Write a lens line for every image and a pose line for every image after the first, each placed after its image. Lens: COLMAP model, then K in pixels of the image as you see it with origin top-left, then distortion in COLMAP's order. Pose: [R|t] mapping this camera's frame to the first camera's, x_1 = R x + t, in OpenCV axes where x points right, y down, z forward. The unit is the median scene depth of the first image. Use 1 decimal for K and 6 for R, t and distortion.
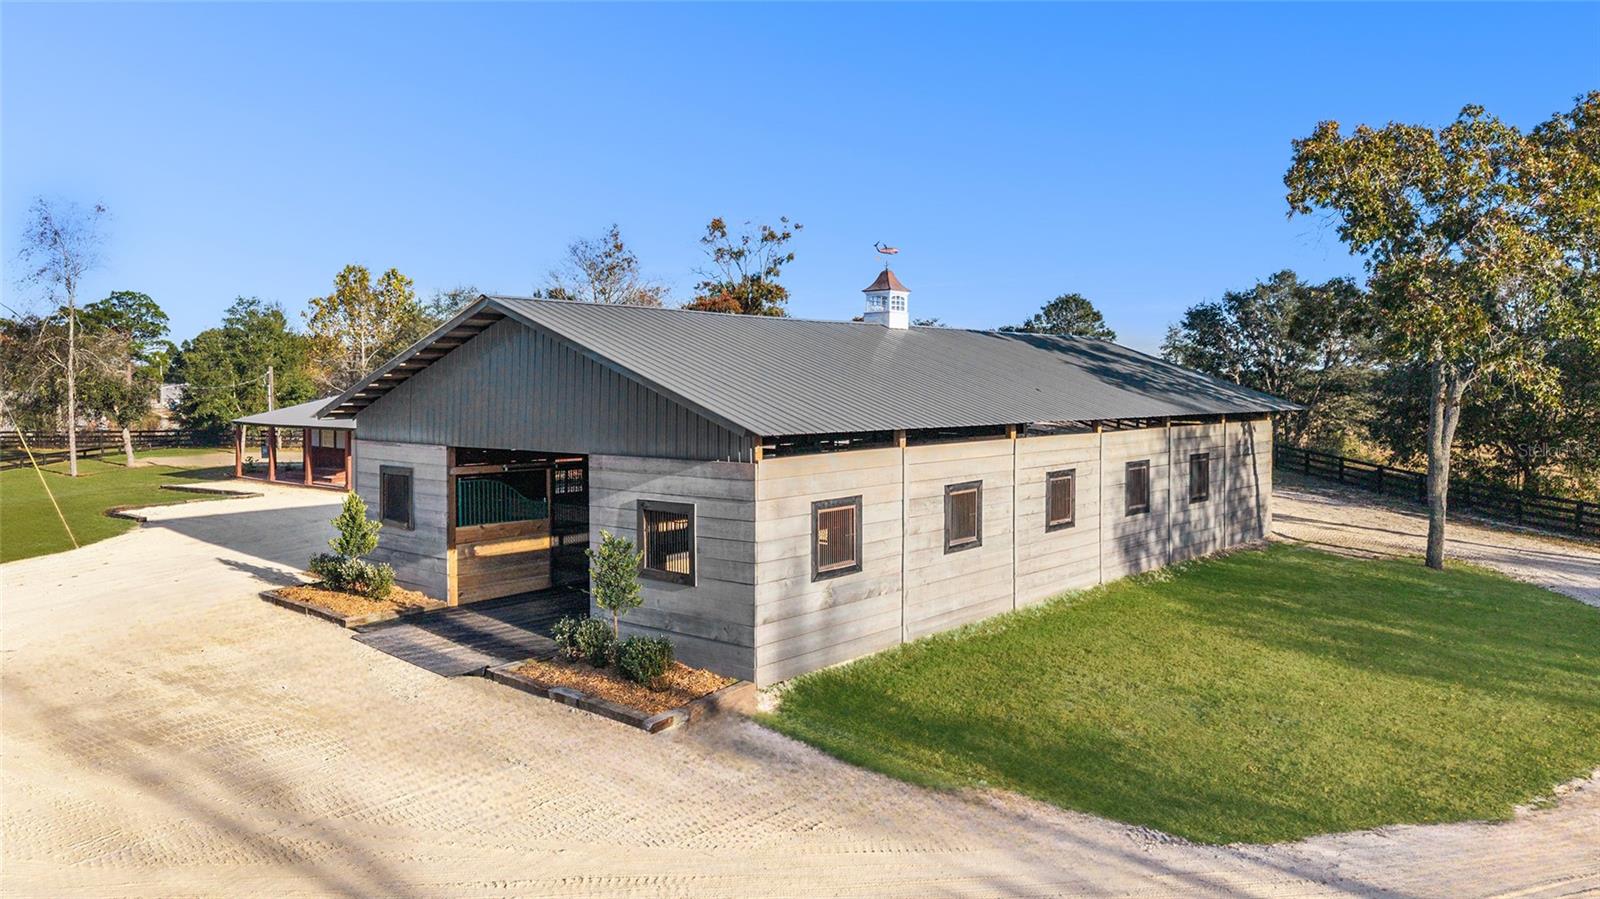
lens RADIAL K [[1074.0, 0, 811.2], [0, 1074.0, 447.1], [0, 0, 1]] dist [0.033087, -0.026079]
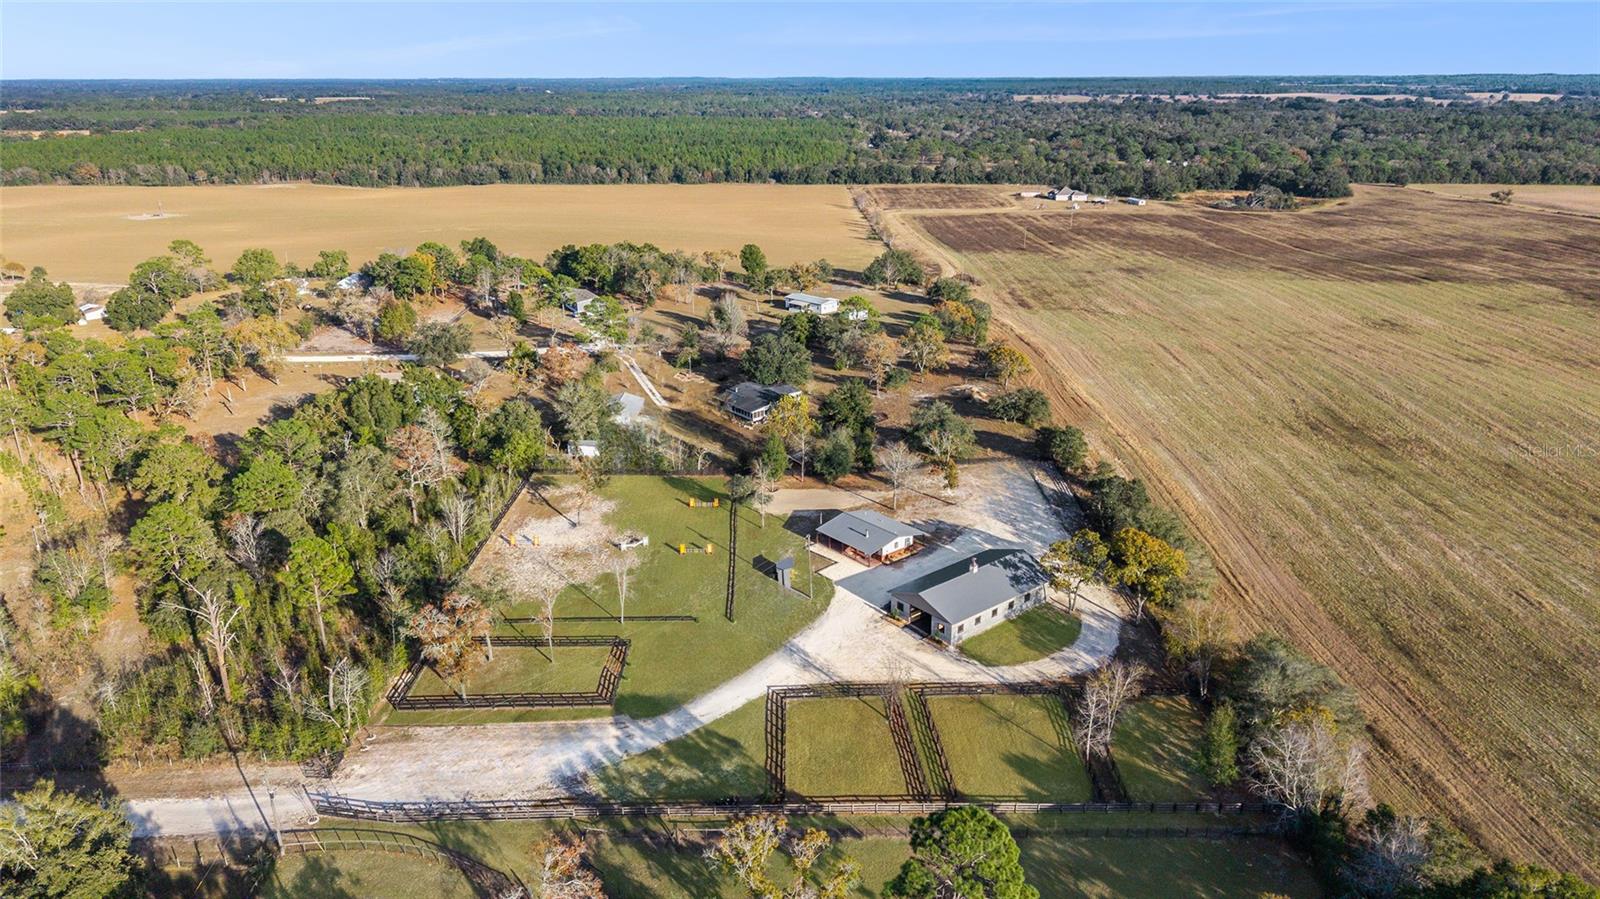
lens RADIAL K [[1074.0, 0, 793.4], [0, 1074.0, 441.8], [0, 0, 1]] dist [0.033087, -0.026079]
pose [[0.988531, 0.041942, -0.145079, -0.118561], [-0.001503, 0.963345, 0.268262, -3.753509], [0.151012, -0.264967, 0.952359, -7.206190]]
